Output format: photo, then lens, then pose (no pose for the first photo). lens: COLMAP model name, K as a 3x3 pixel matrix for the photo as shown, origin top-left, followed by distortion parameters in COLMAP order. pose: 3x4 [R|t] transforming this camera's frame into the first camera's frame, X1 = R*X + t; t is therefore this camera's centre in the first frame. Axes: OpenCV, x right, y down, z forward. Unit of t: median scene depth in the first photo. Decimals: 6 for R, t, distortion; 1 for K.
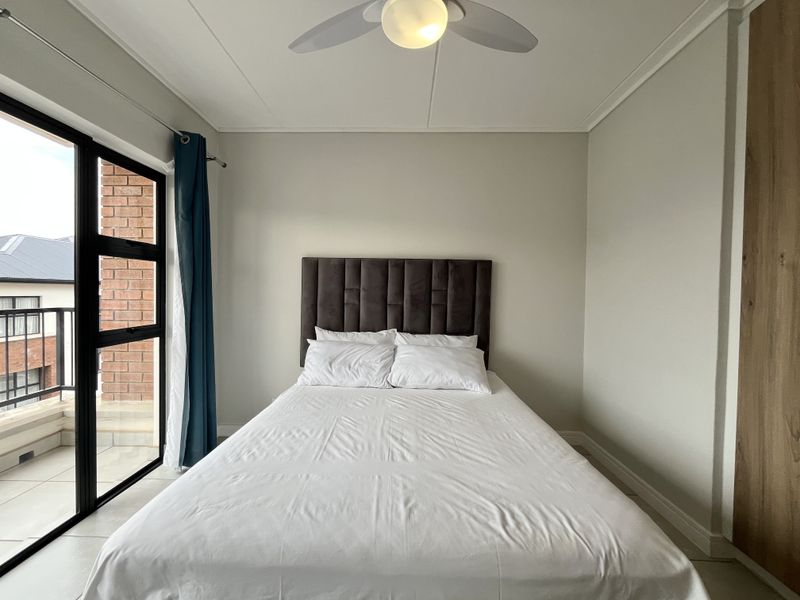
lens RADIAL K [[322.4, 0, 399.6], [0, 322.4, 298.6], [0, 0, 1]] dist [-0.005675, 0.000862]
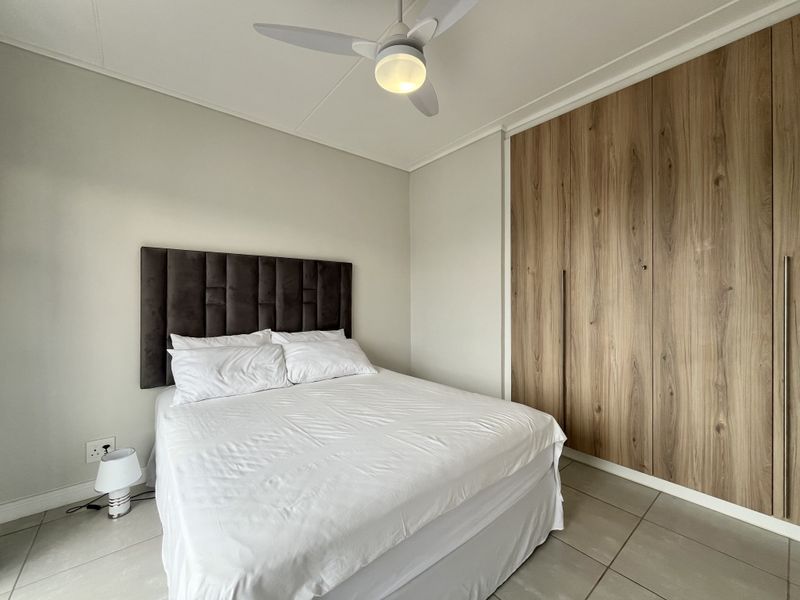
lens RADIAL K [[322.4, 0, 396.8], [0, 322.4, 298.5], [0, 0, 1]] dist [-0.005675, 0.000862]
pose [[0.758117, -0.019701, 0.651820, -0.437365], [0.027898, 0.999608, -0.002234, 0.019782], [-0.651521, 0.019878, 0.758370, 0.024279]]
